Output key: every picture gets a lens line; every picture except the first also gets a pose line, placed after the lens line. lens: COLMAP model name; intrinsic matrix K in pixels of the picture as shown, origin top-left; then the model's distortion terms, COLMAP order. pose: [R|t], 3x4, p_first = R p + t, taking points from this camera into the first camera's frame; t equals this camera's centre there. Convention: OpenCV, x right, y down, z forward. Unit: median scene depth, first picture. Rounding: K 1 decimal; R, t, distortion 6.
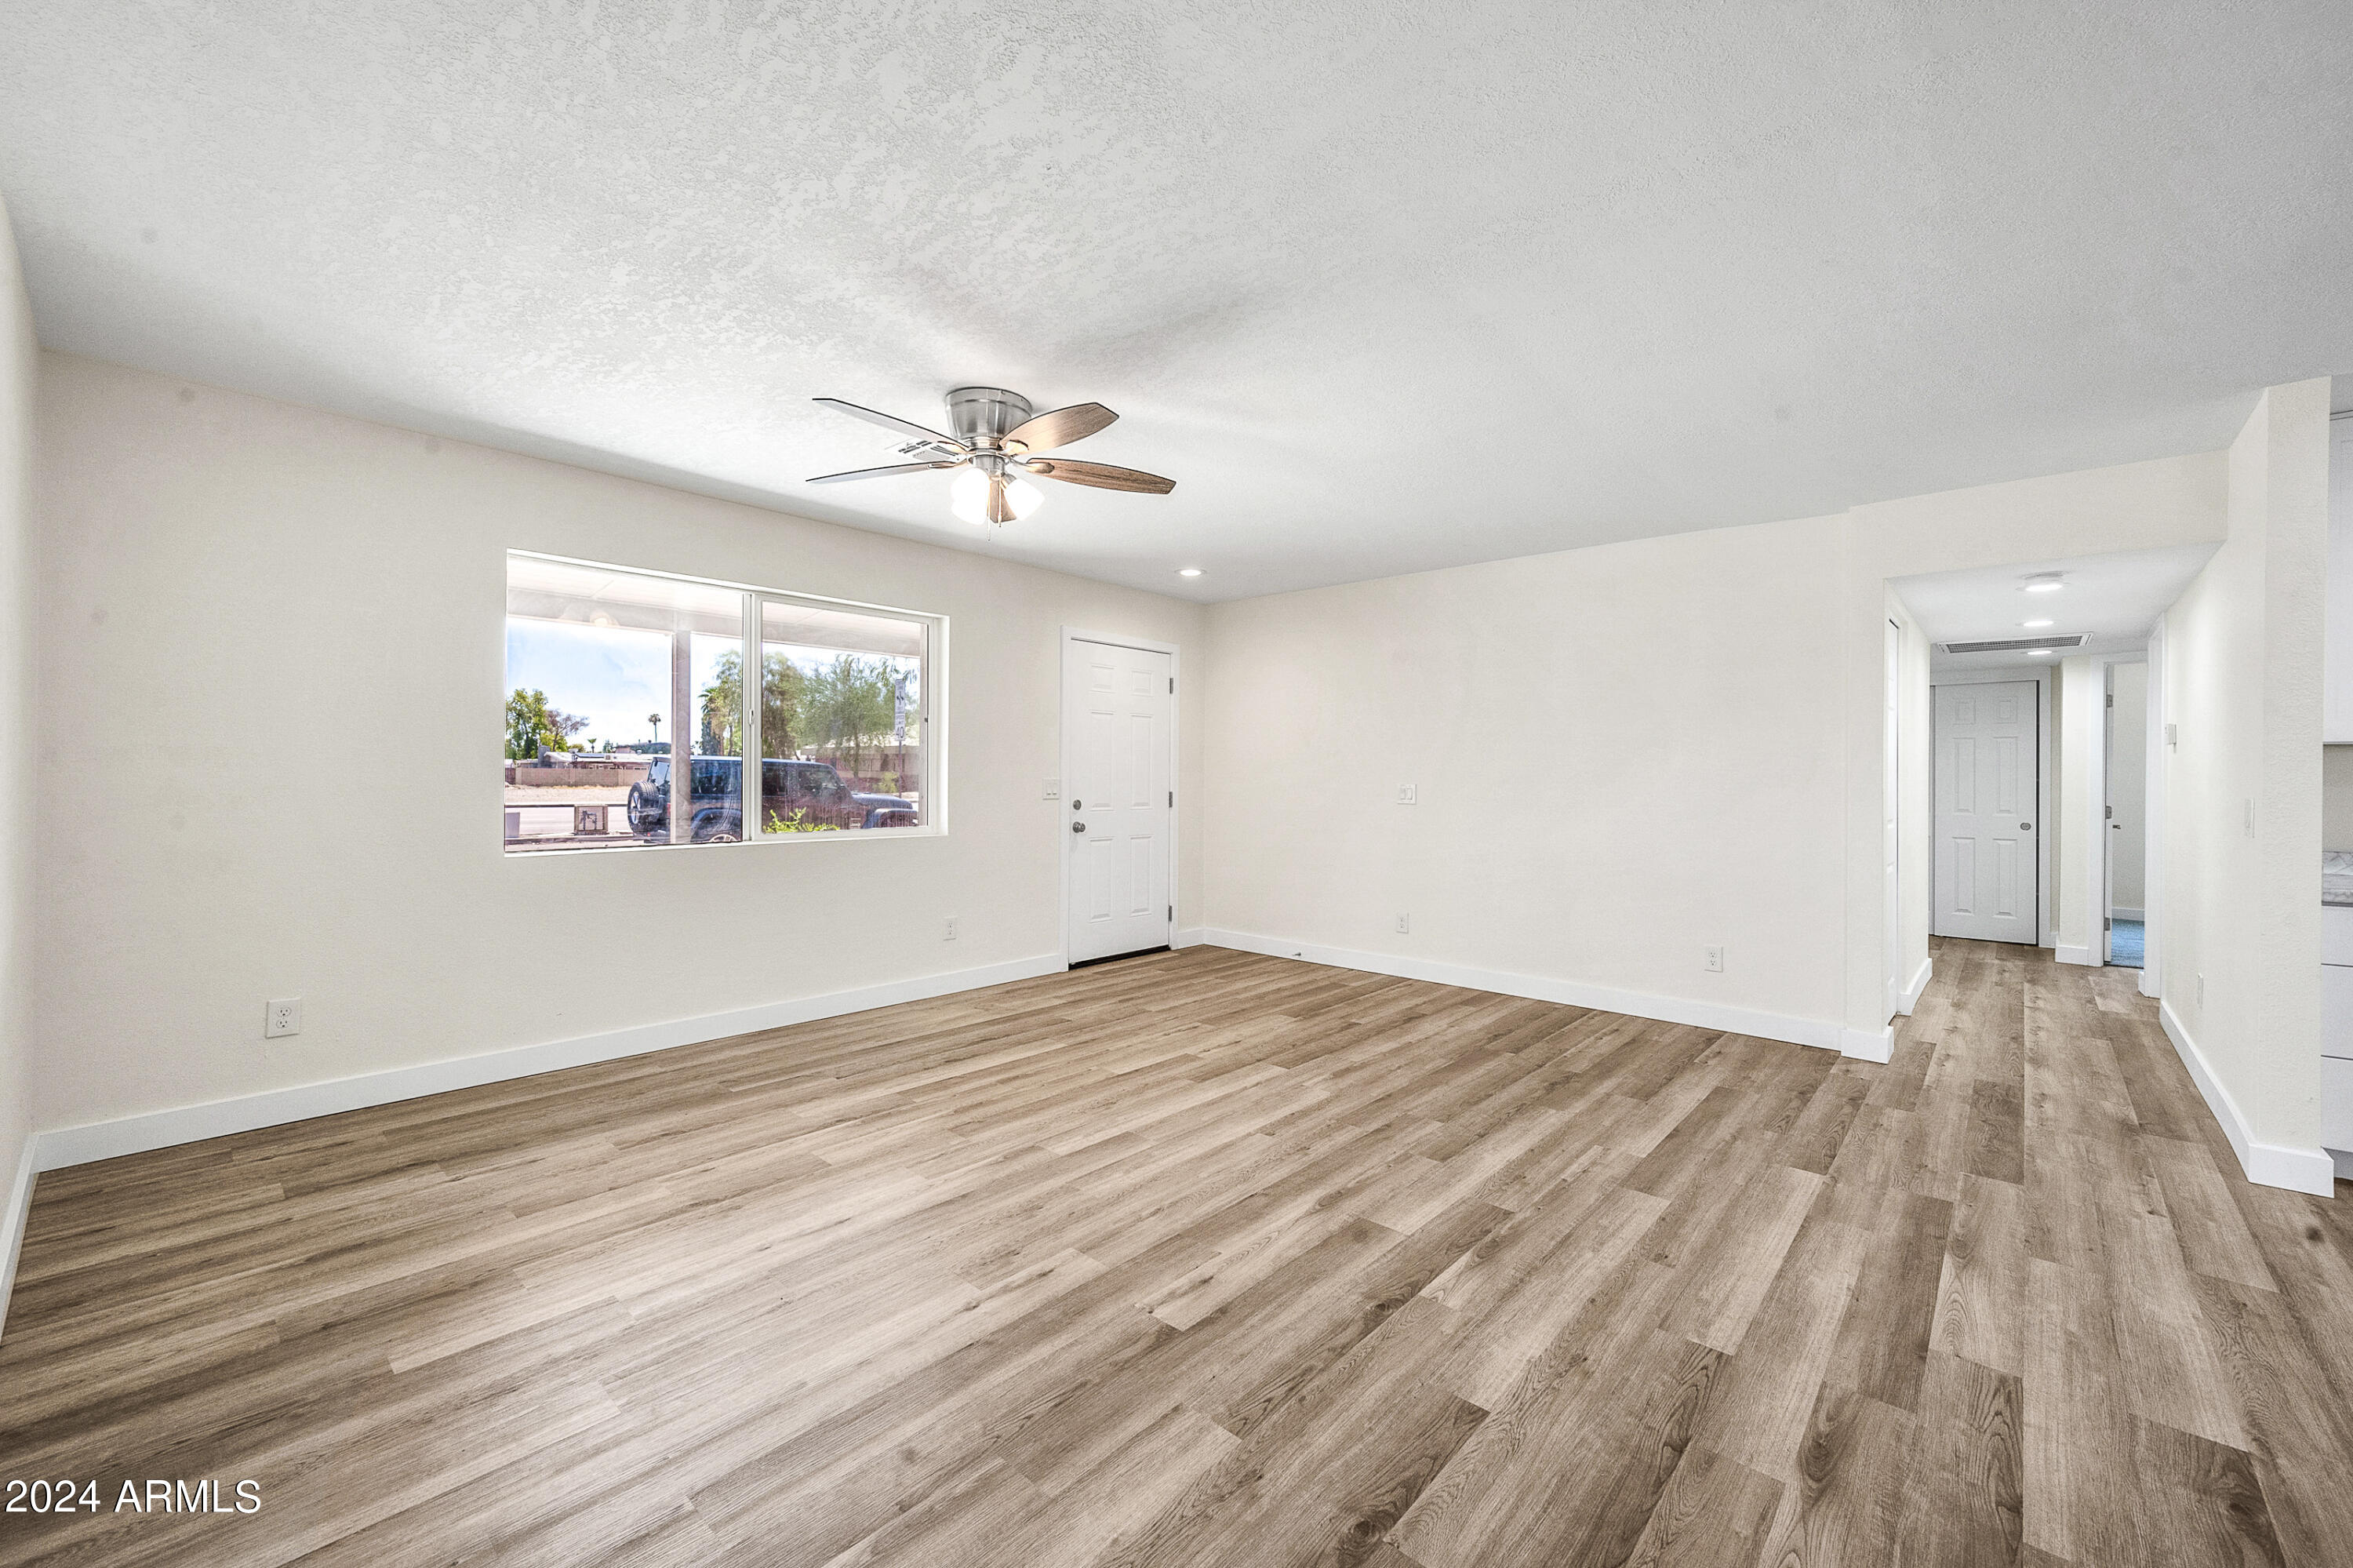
lens RADIAL K [[945.2, 0, 1198.4], [0, 945.2, 782.1], [0, 0, 1]] dist [0.002210, 0.000079]
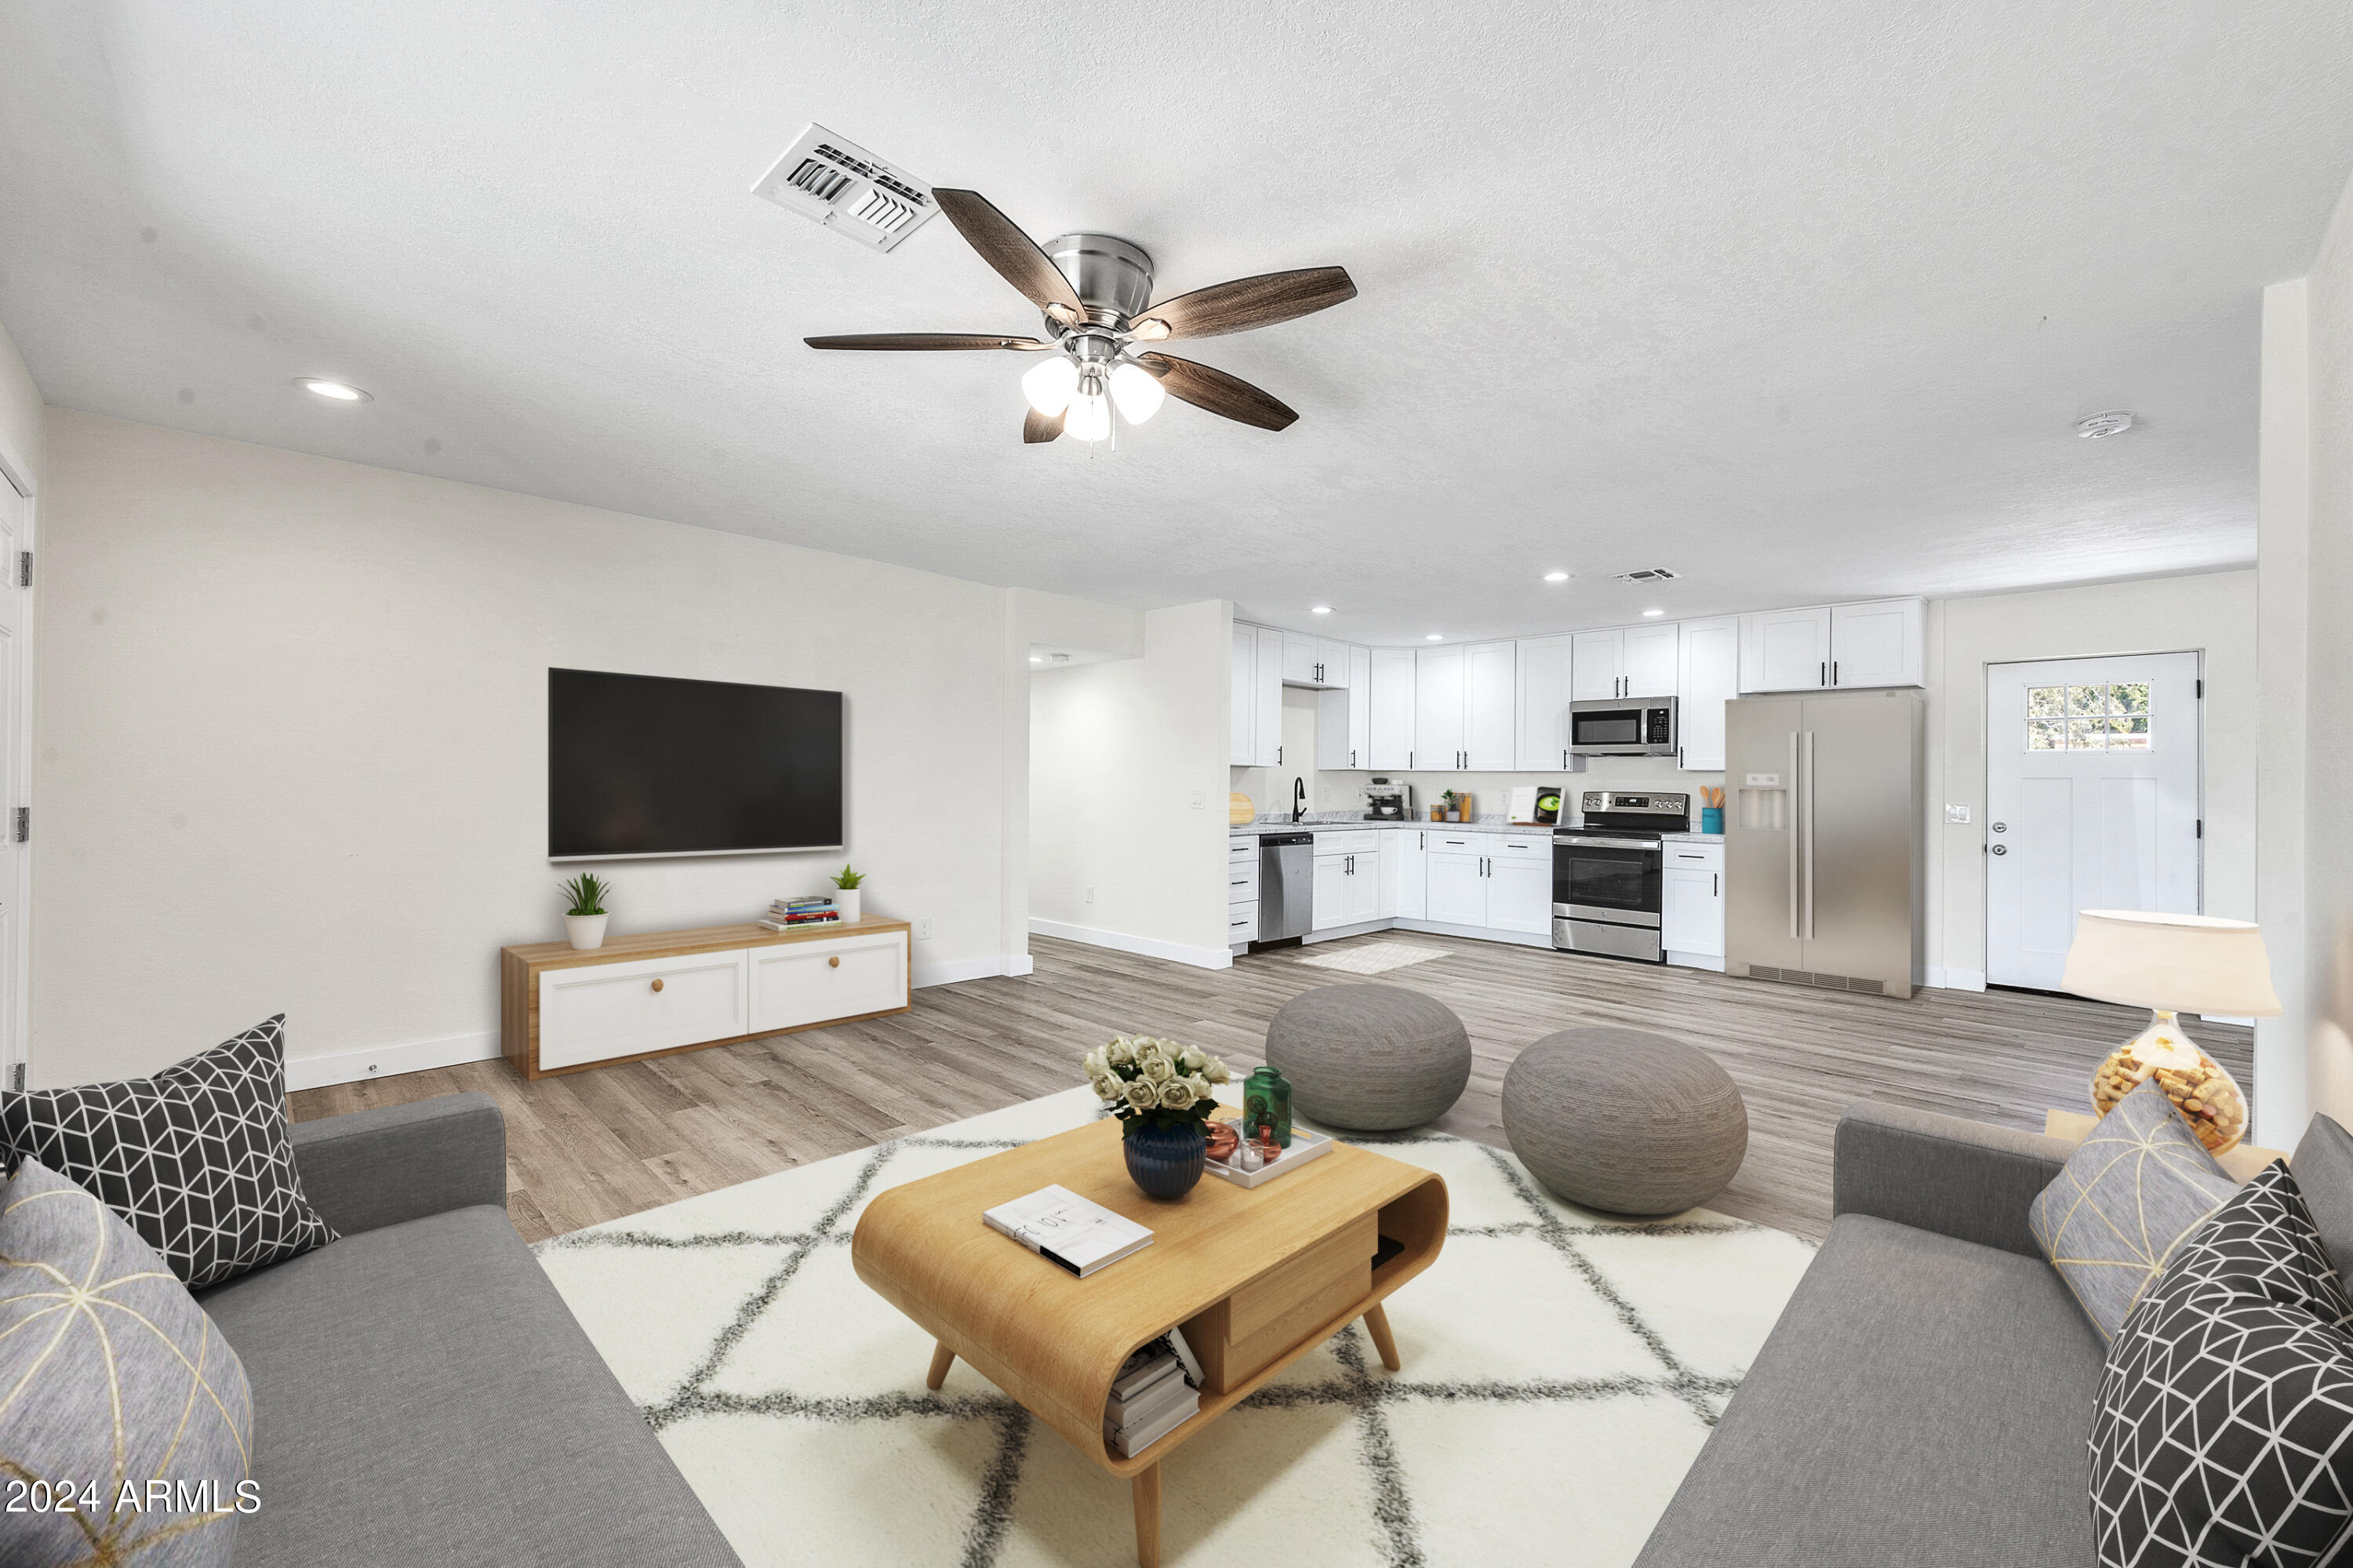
lens RADIAL K [[927.7, 0, 1201.9], [0, 927.7, 775.7], [0, 0, 1]] dist [-0.000777, -0.000050]
pose [[0.046972, -0.001560, 0.998895, -0.838601], [-0.005154, 0.999985, 0.001804, -0.016225], [-0.998883, -0.005233, 0.046963, 0.802425]]
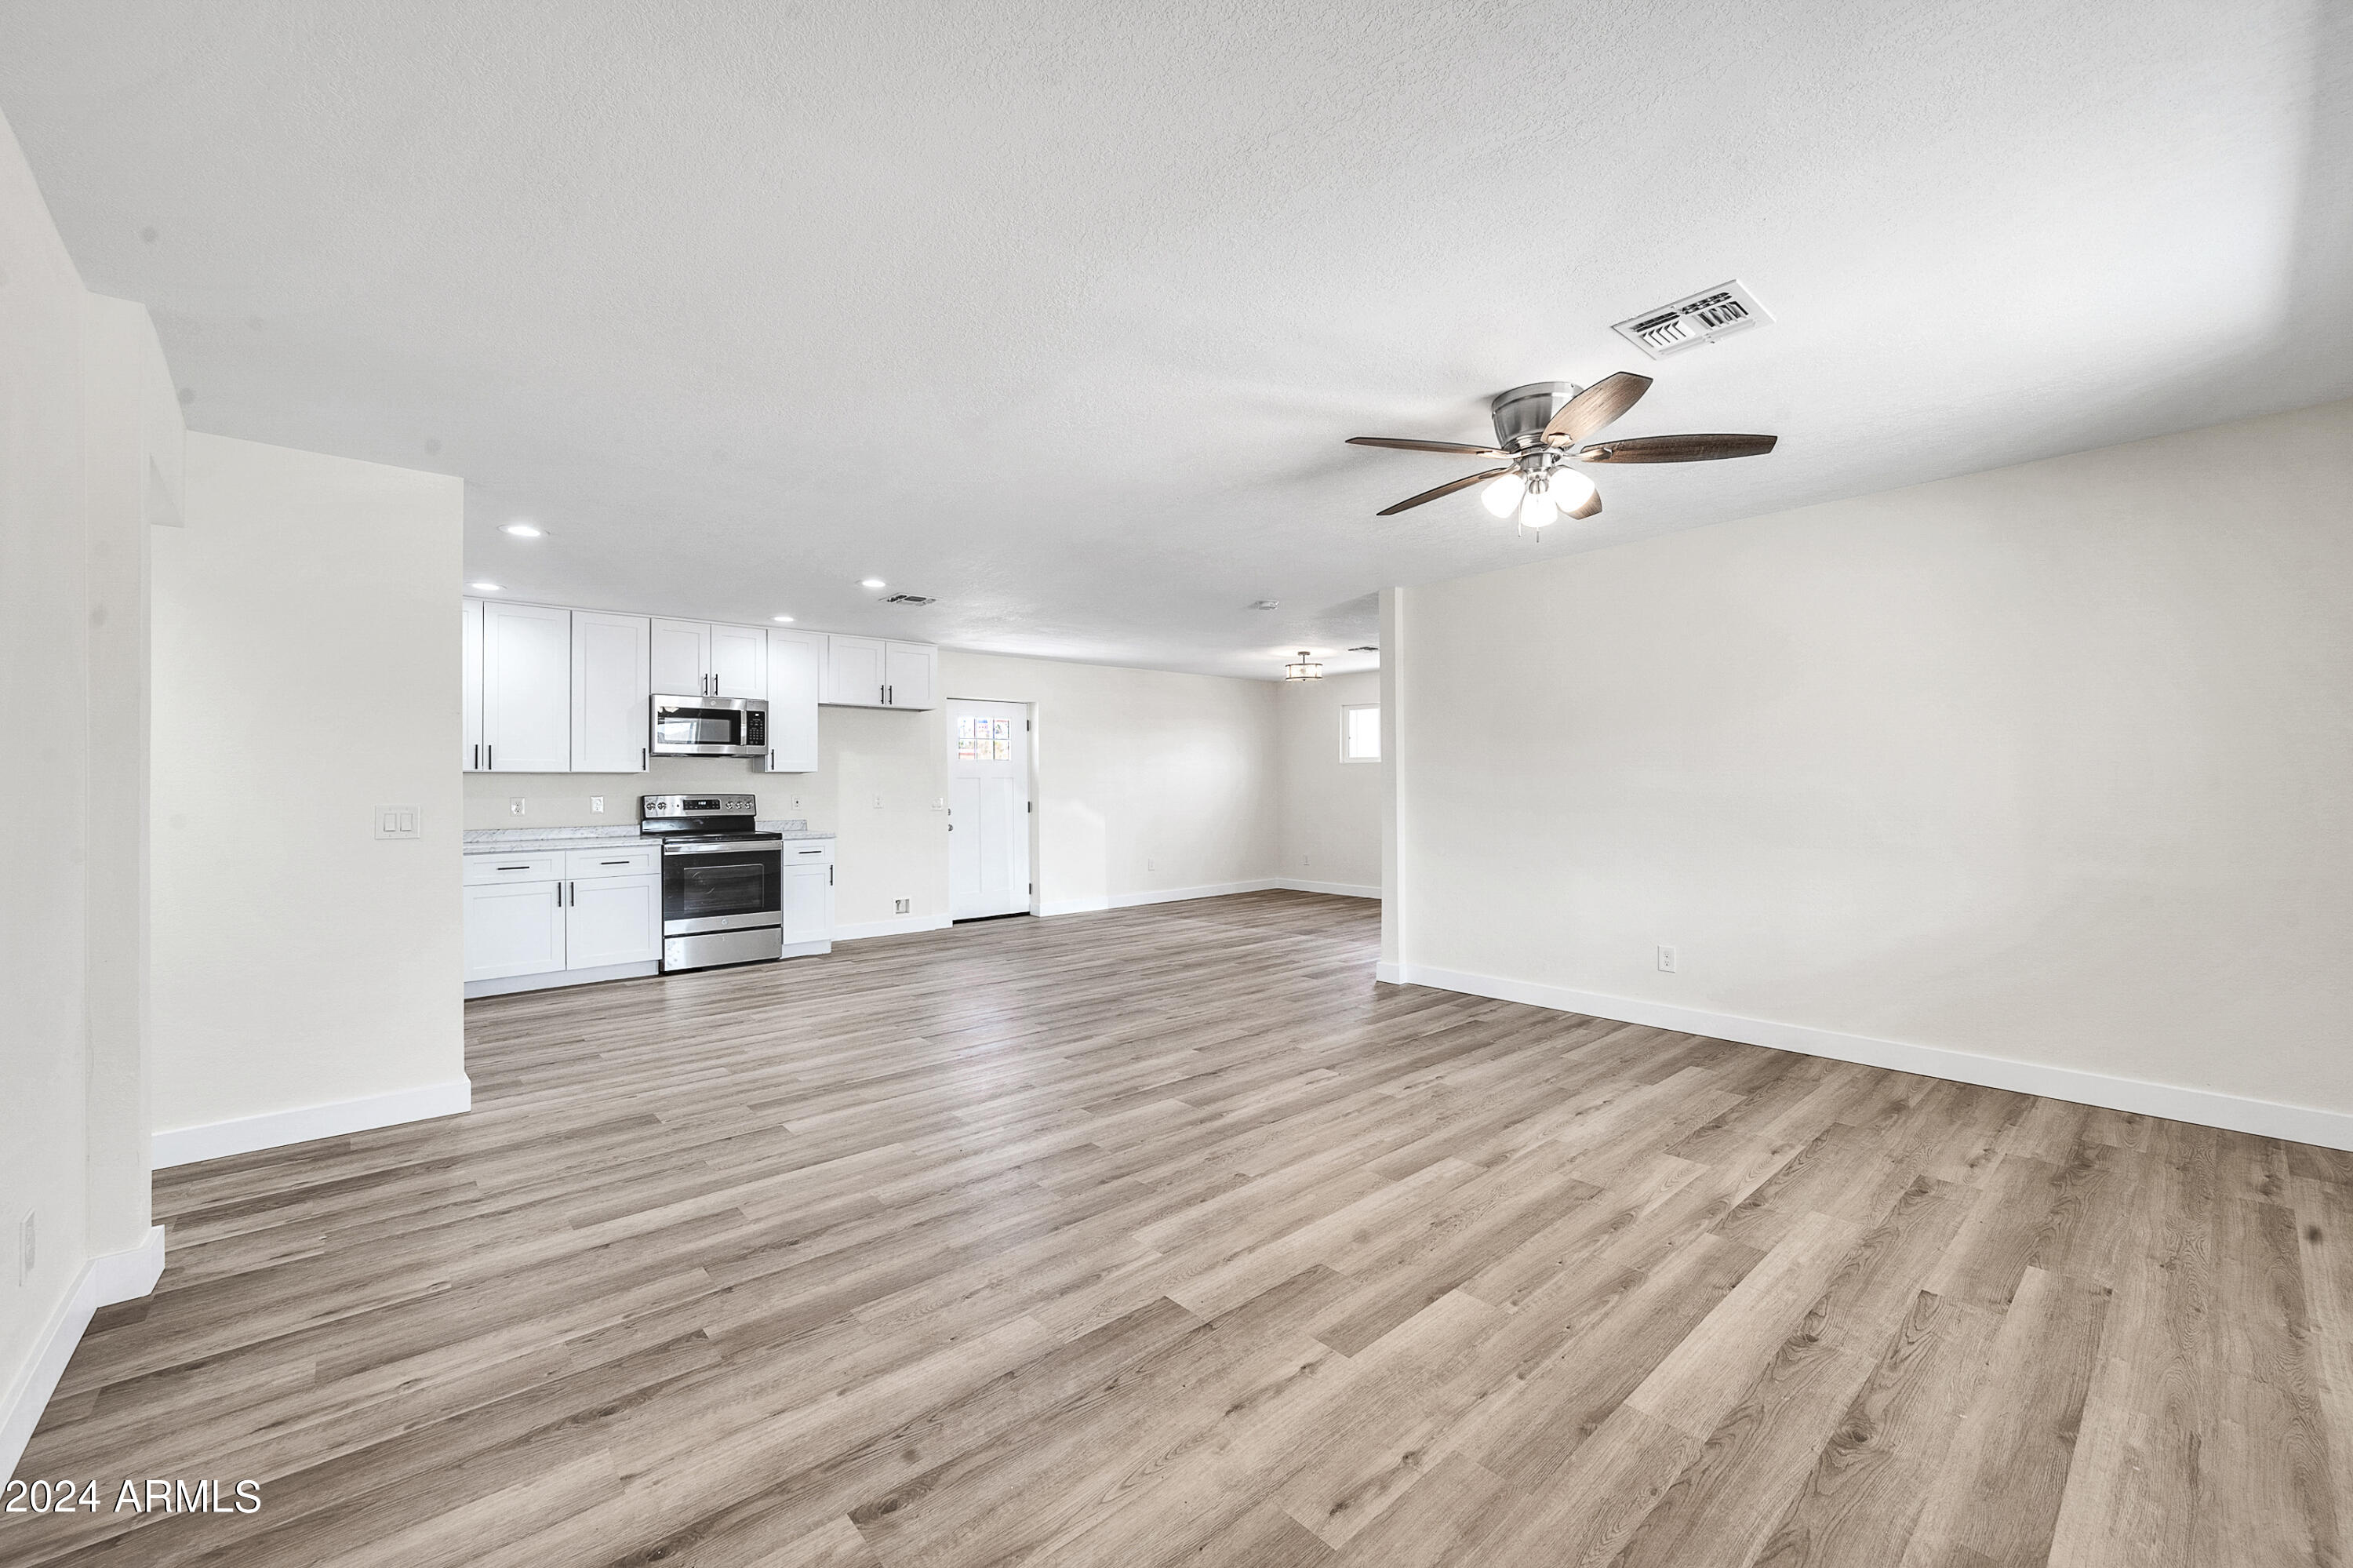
lens RADIAL K [[927.7, 0, 1187.8], [0, 927.7, 778.9], [0, 0, 1]] dist [-0.000777, -0.000050]
pose [[-0.992354, 0.000005, 0.123420, 0.013540], [0.000054, 1.000000, 0.000399, -0.014670], [-0.123420, 0.000403, -0.992354, 1.799082]]
